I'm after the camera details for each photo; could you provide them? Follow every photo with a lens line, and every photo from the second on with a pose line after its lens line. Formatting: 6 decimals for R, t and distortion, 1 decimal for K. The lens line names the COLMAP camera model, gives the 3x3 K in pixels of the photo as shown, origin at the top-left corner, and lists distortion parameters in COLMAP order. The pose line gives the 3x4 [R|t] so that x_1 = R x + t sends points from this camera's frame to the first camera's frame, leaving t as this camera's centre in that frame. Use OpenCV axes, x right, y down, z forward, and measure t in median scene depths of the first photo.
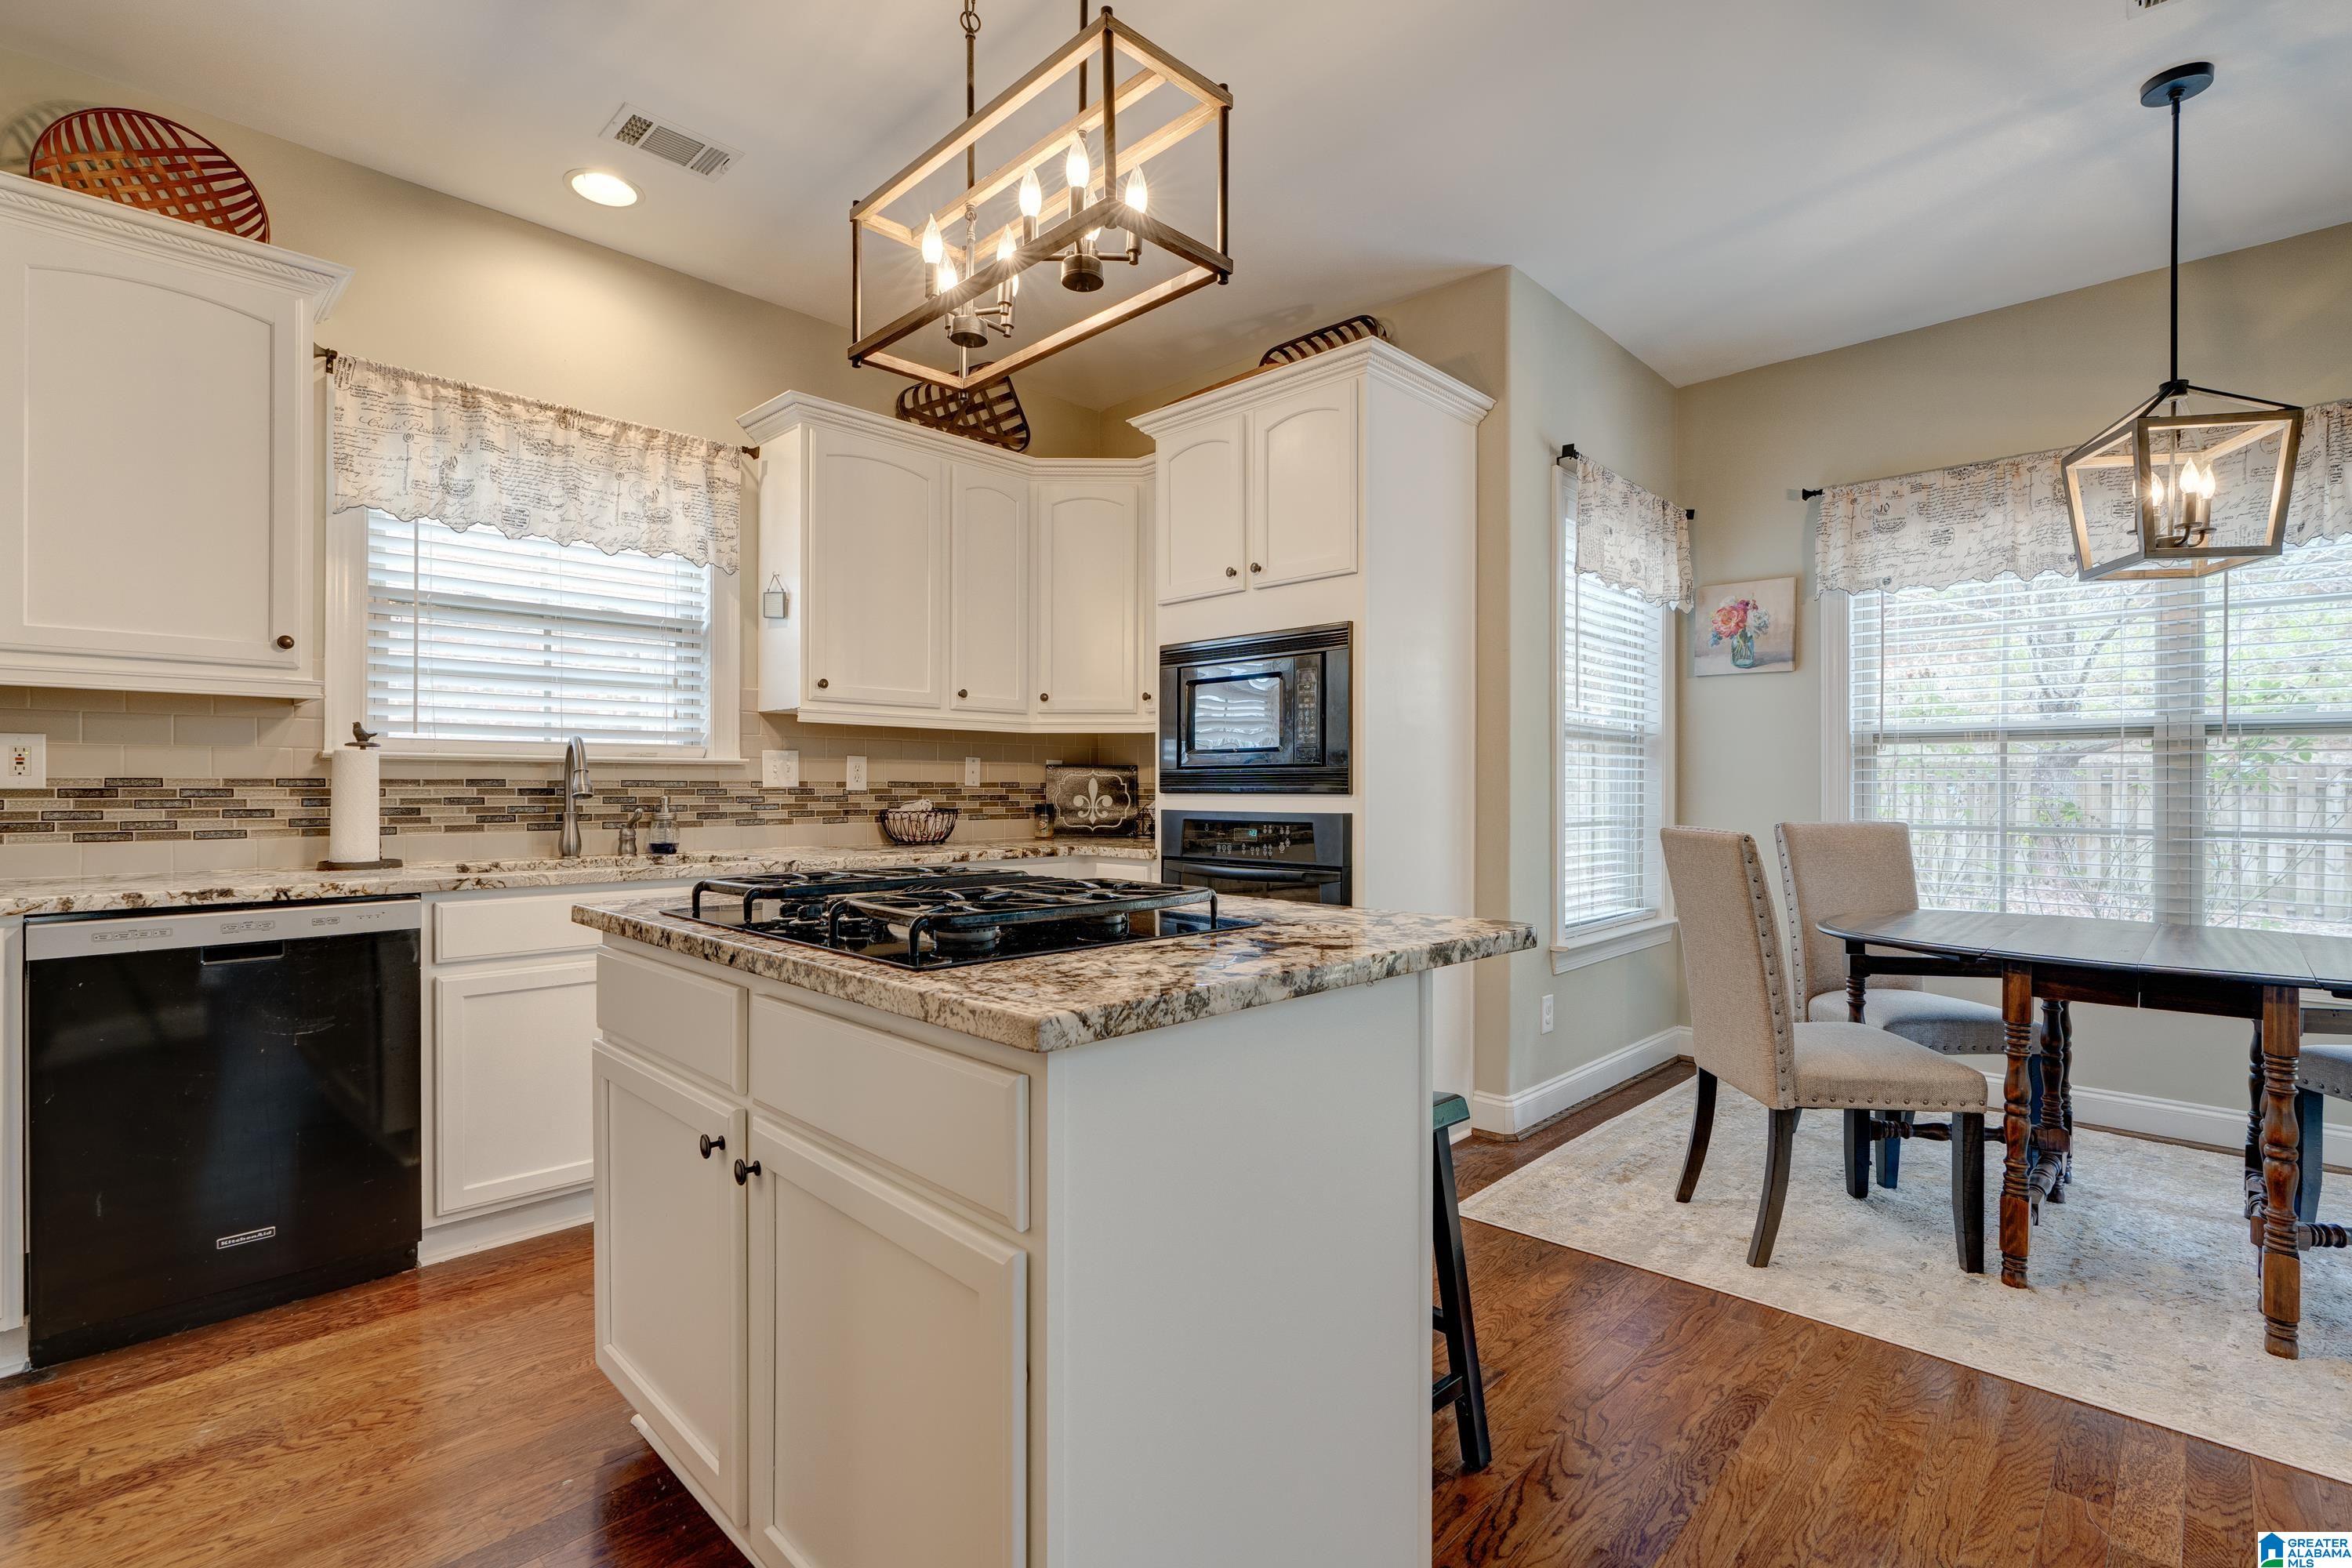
lens RADIAL K [[1075.9, 0, 1188.7], [0, 1075.9, 786.2], [0, 0, 1]] dist [-0.011427, 0.004247]
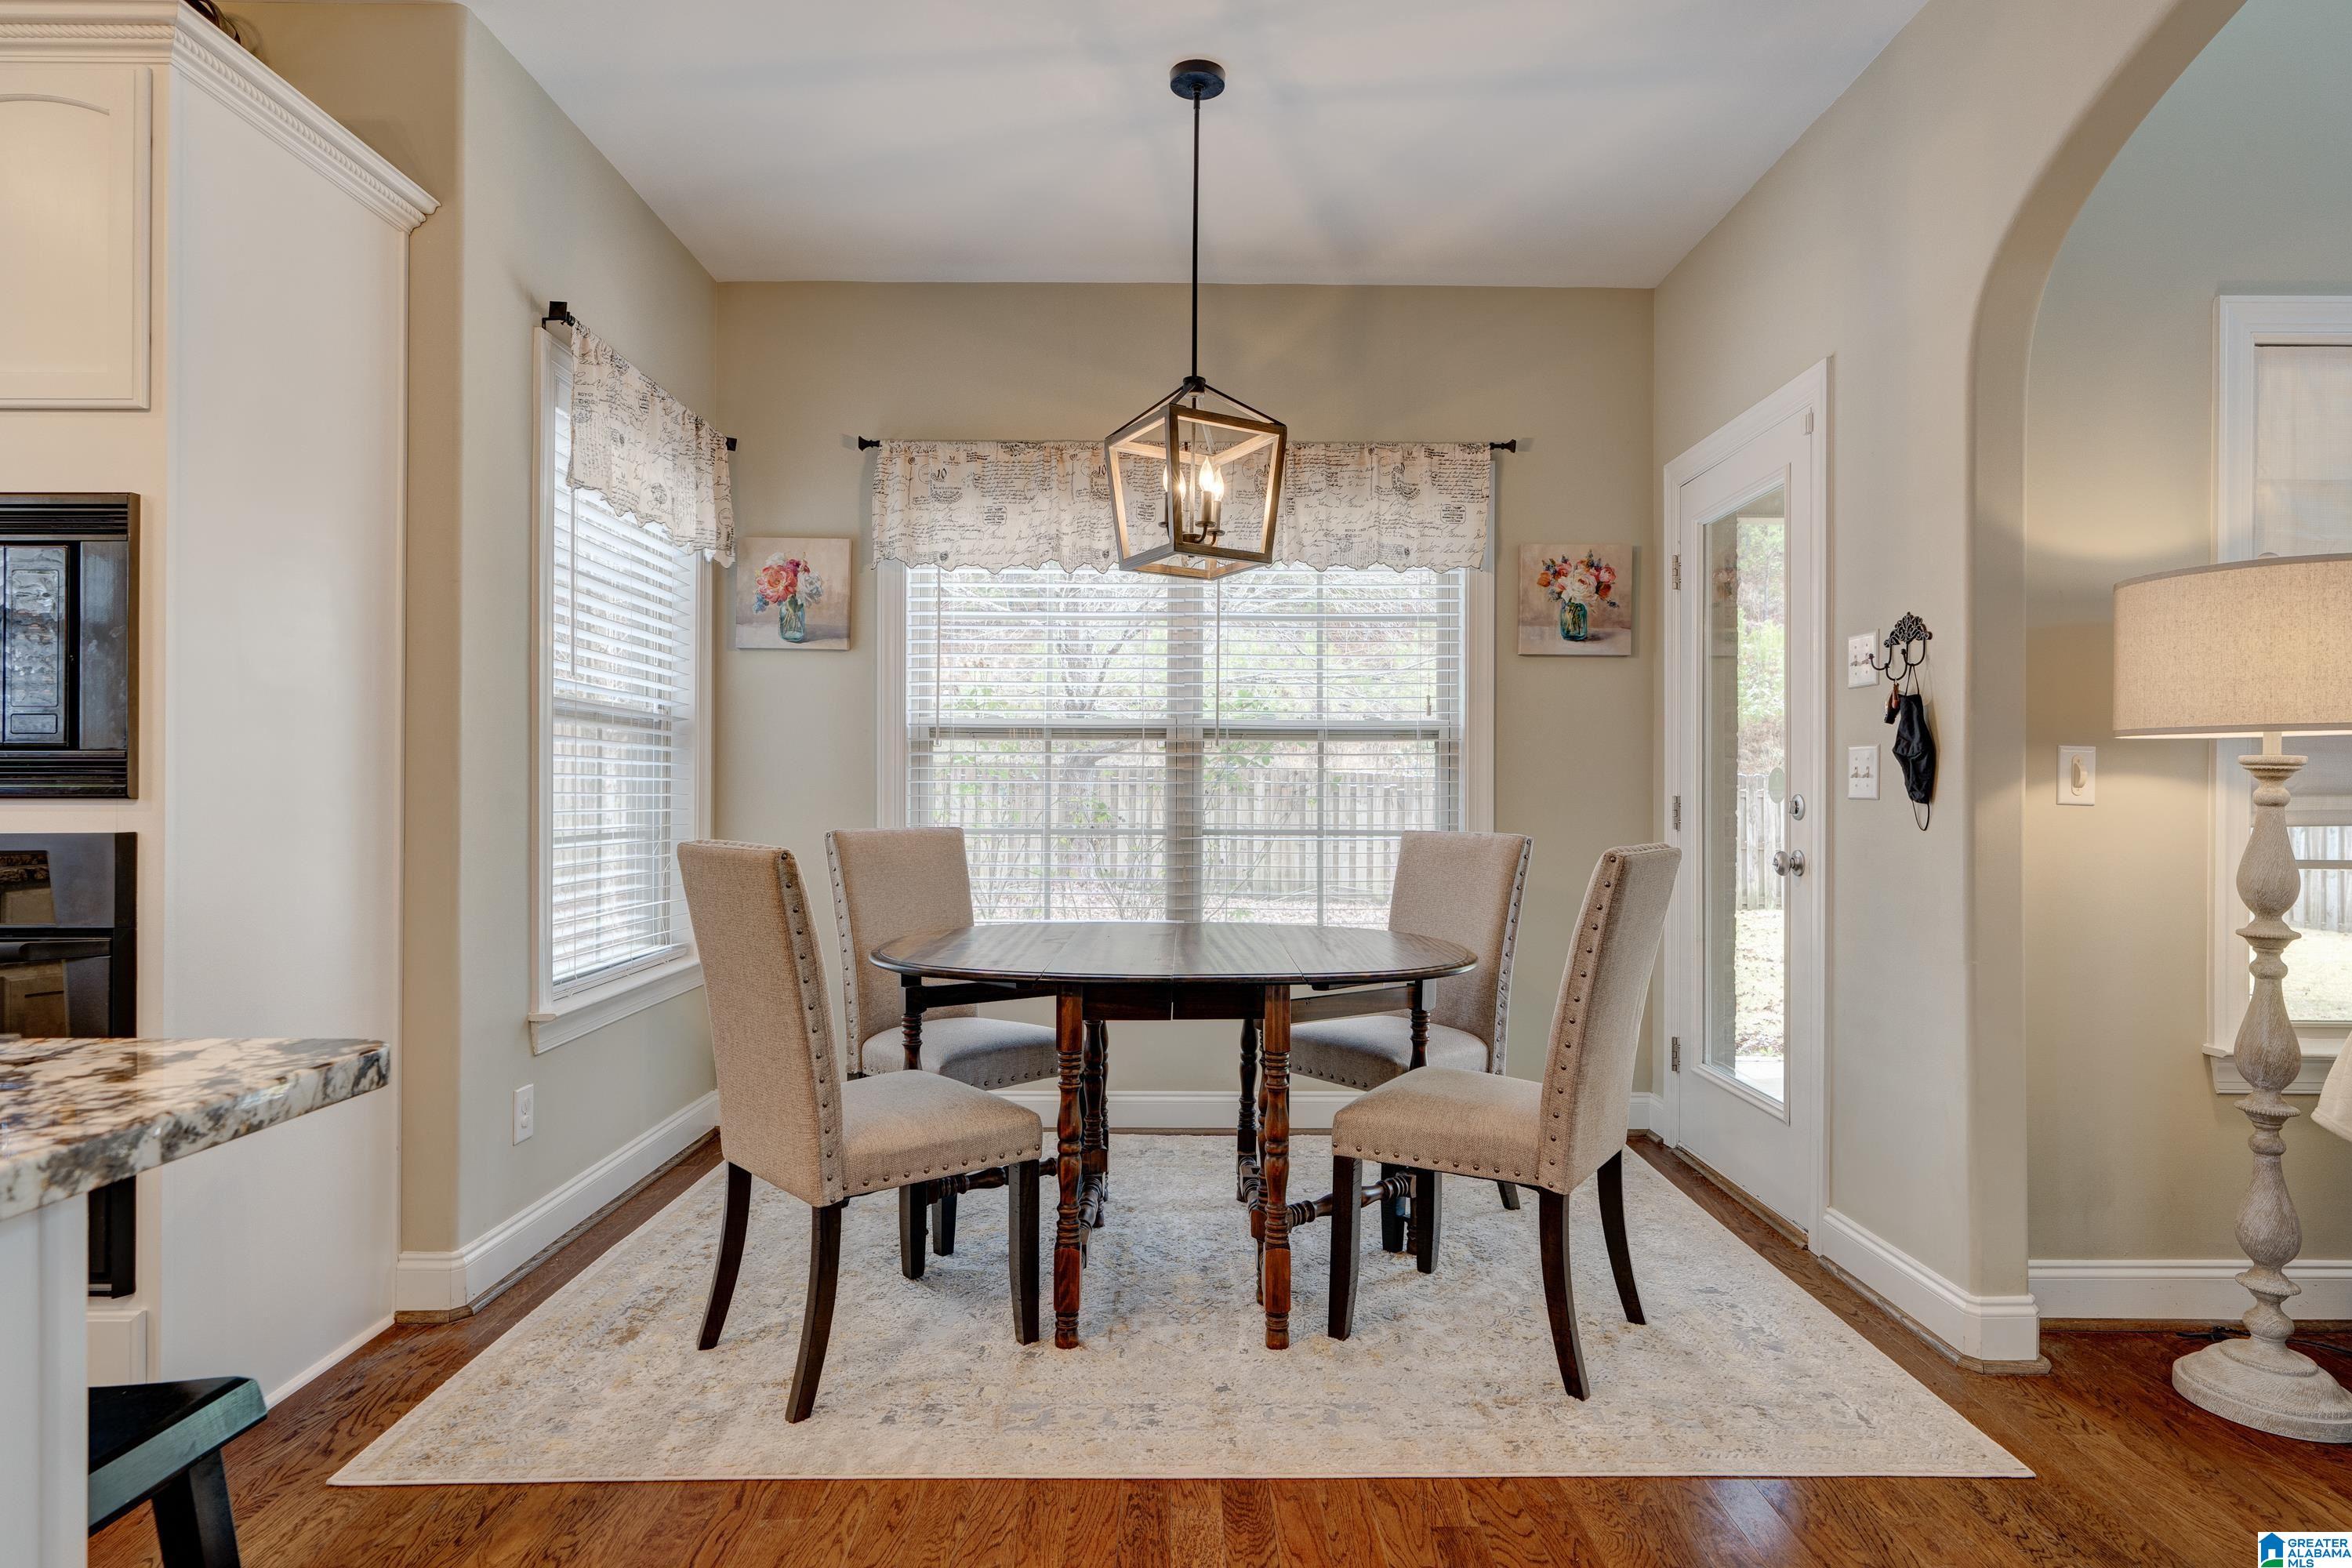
lens RADIAL K [[1236.9, 0, 1185.8], [0, 1236.9, 787.6], [0, 0, 1]] dist [-0.003637, -0.000702]
pose [[0.715488, 0.001330, 0.698624, 0.093022], [-0.002037, 0.999998, 0.000182, 0.000445], [-0.698622, -0.001553, 0.715489, 0.147497]]
